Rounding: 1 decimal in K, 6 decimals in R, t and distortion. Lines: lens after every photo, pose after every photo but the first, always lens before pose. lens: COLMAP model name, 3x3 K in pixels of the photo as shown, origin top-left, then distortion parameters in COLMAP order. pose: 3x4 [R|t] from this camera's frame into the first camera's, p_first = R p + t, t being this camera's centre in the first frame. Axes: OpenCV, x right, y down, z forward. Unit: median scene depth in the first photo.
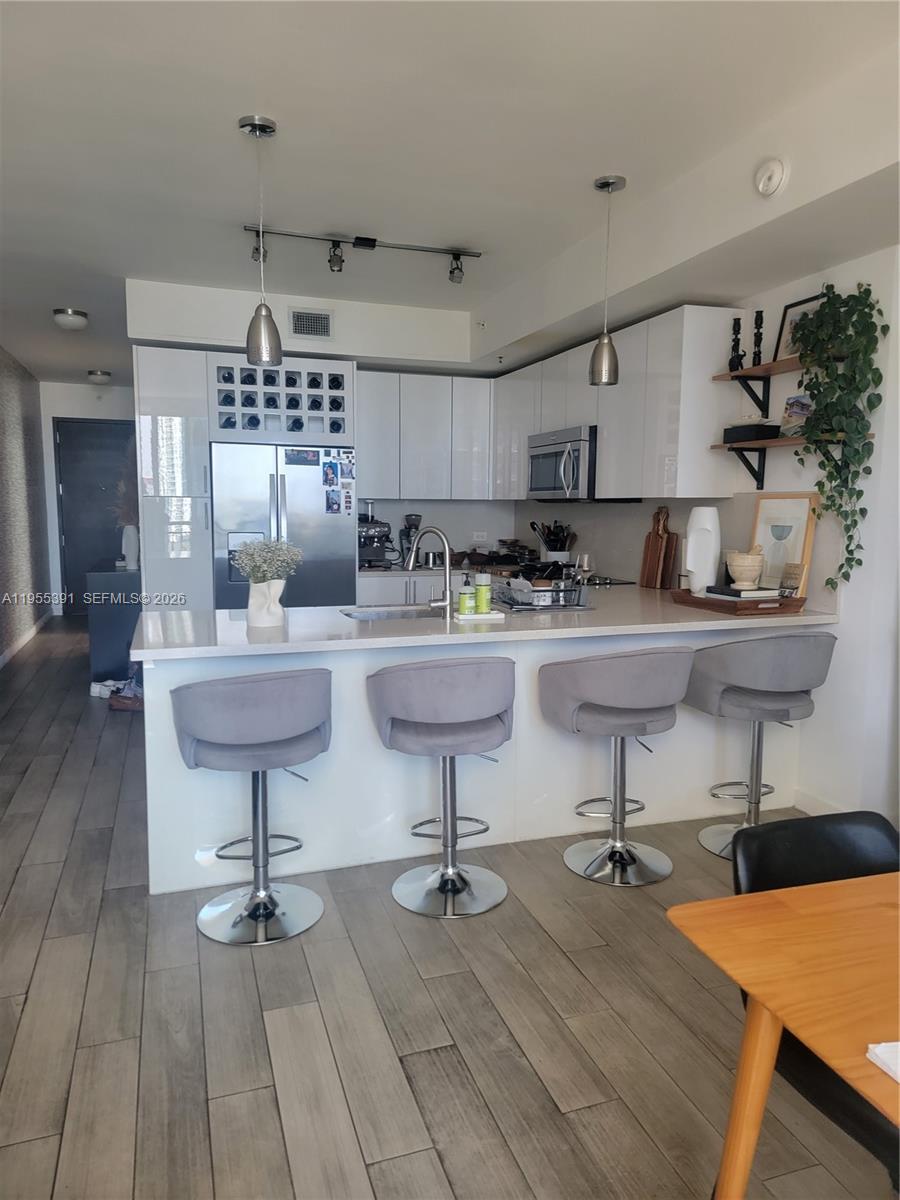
lens RADIAL K [[823.4, 0, 445.5], [0, 823.4, 600.9], [0, 0, 1]] dist [0.085963, -0.074204]
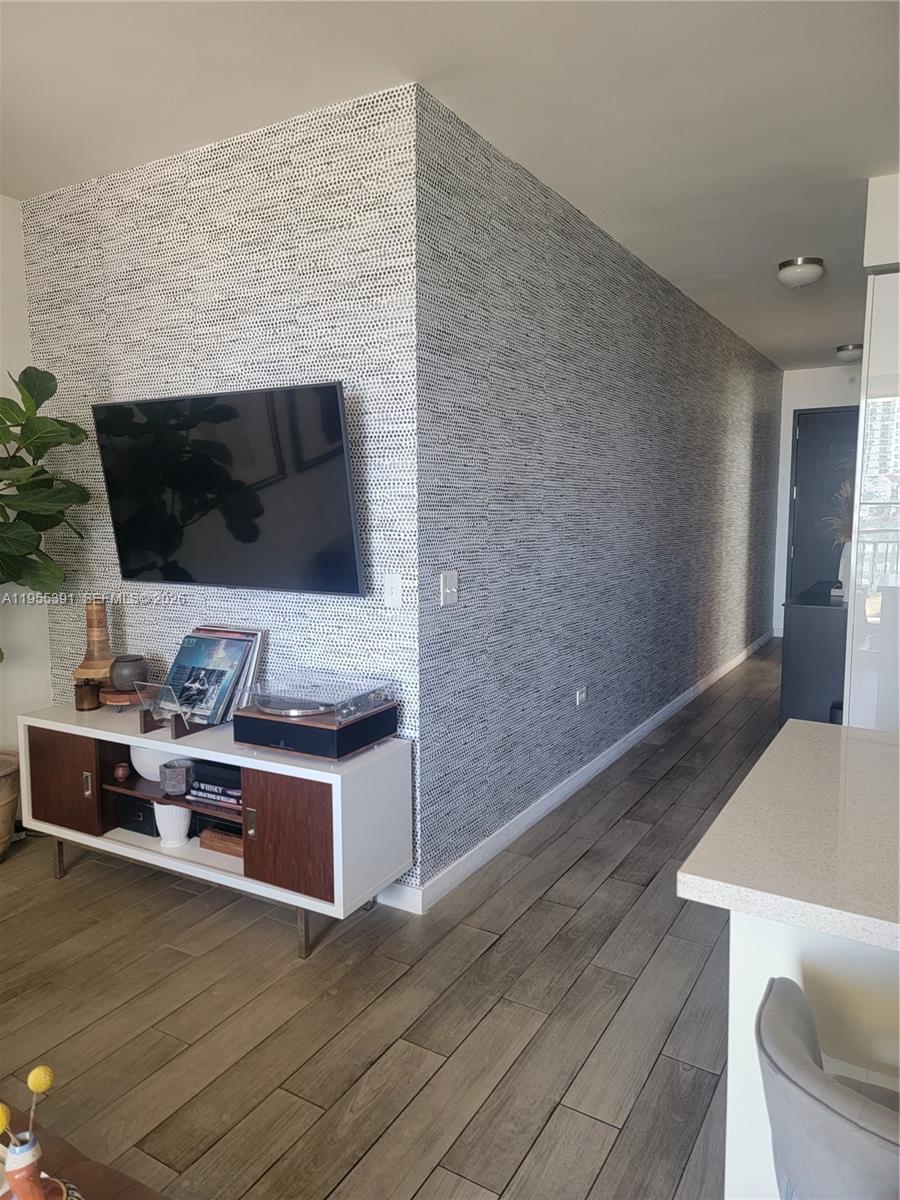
lens RADIAL K [[823.4, 0, 445.5], [0, 823.4, 600.9], [0, 0, 1]] dist [0.085963, -0.074204]
pose [[0.653278, 0.074199, -0.753473, -0.055597], [-0.074435, 0.996659, 0.033610, -0.036377], [0.753450, 0.034128, 0.656619, 0.248817]]
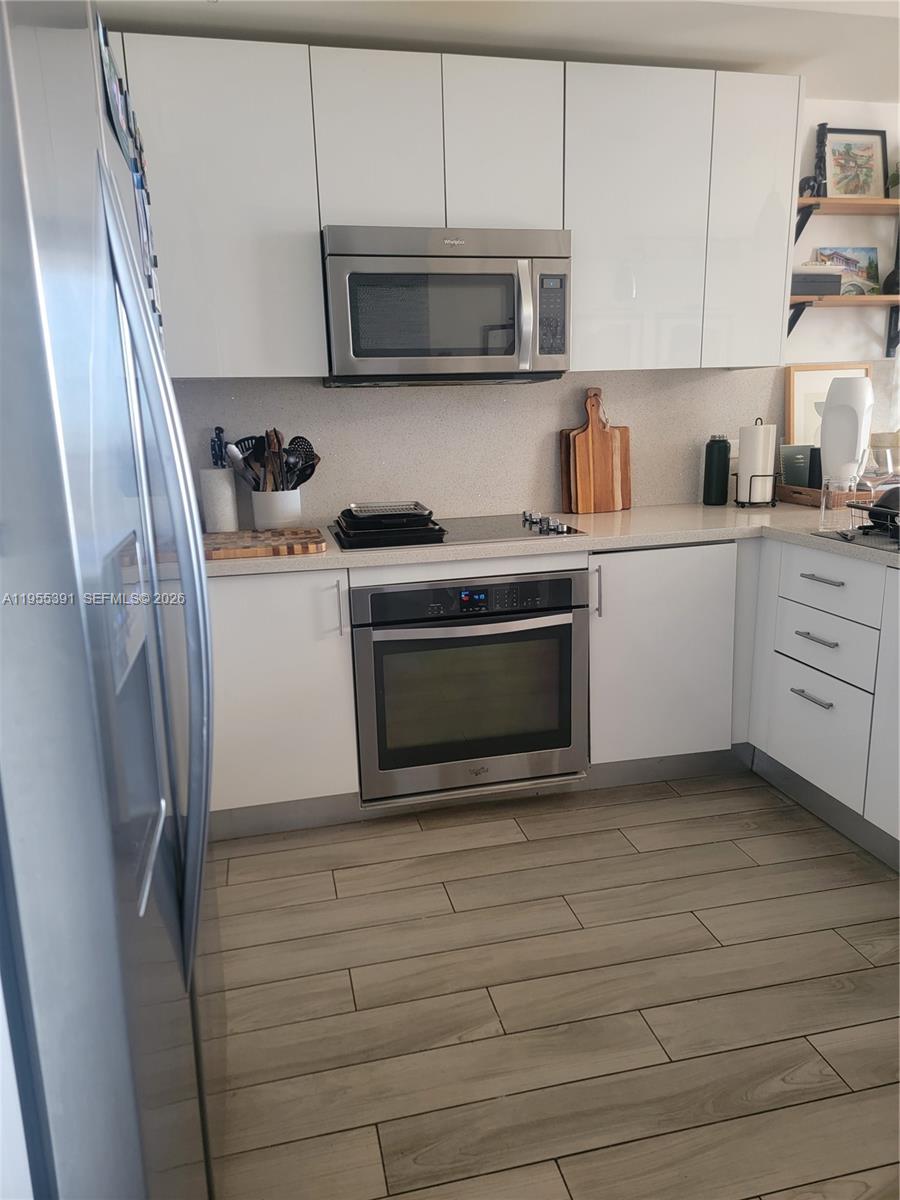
lens RADIAL K [[823.4, 0, 445.5], [0, 823.4, 600.9], [0, 0, 1]] dist [0.085963, -0.074204]
pose [[0.098992, -0.231870, 0.967697, -0.367788], [0.141926, 0.965821, 0.216902, -0.094577], [-0.984915, 0.115870, 0.128517, 0.905945]]
